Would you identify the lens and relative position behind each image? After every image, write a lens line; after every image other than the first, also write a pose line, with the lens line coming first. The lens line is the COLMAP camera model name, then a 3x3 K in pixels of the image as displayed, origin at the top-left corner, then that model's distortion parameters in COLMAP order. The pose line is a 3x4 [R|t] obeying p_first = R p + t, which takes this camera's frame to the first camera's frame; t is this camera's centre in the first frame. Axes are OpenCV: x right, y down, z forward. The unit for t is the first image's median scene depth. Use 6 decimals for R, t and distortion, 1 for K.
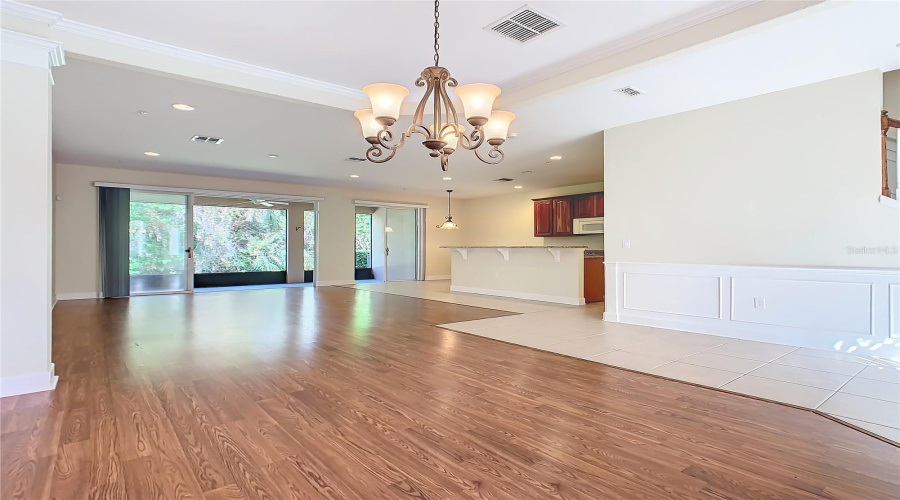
lens RADIAL K [[454.9, 0, 456.2], [0, 454.9, 244.5], [0, 0, 1]] dist [-0.011630, 0.011518]
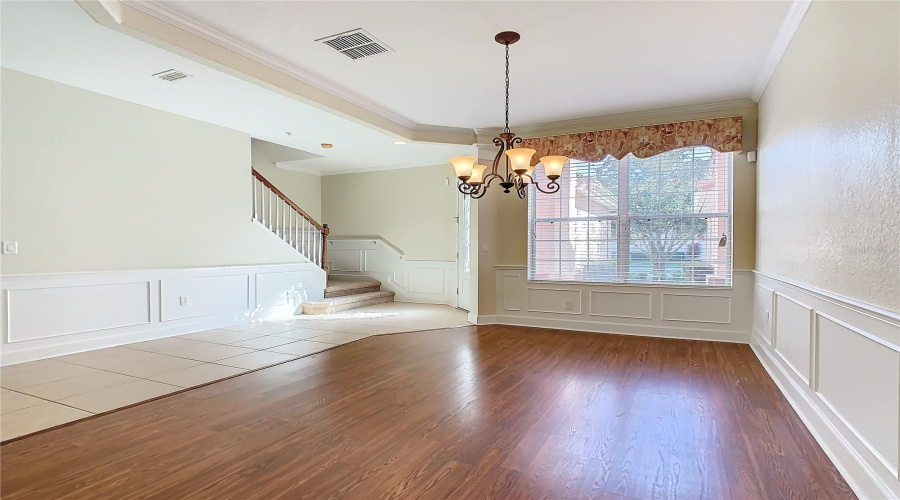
lens RADIAL K [[454.9, 0, 456.2], [0, 454.9, 244.5], [0, 0, 1]] dist [-0.011630, 0.011518]
pose [[-0.410860, 0.006316, 0.911677, -0.927484], [-0.003394, 0.999958, -0.008458, -0.003449], [-0.911692, -0.006569, -0.410821, 1.227110]]
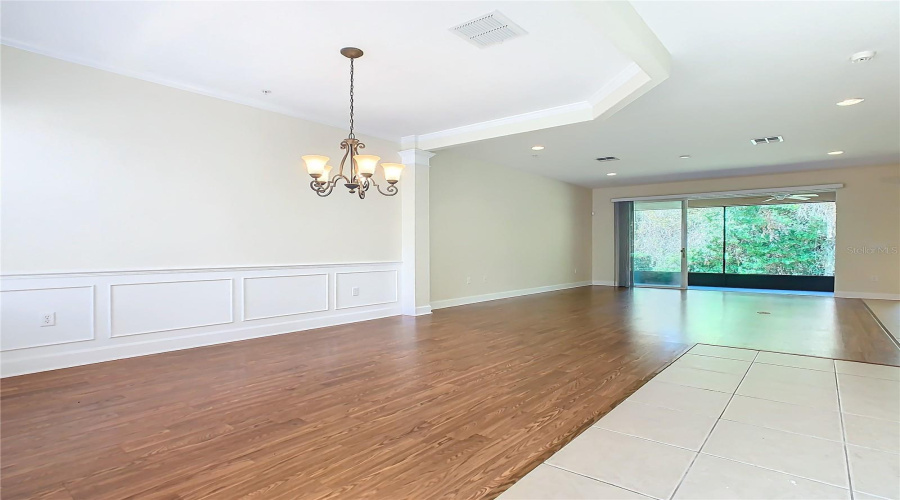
lens RADIAL K [[454.9, 0, 456.2], [0, 454.9, 244.5], [0, 0, 1]] dist [-0.011630, 0.011518]
pose [[0.214406, -0.005169, -0.976731, 1.137545], [0.003258, 0.999984, -0.004577, 0.005538], [0.976739, -0.002200, 0.214420, 0.708589]]
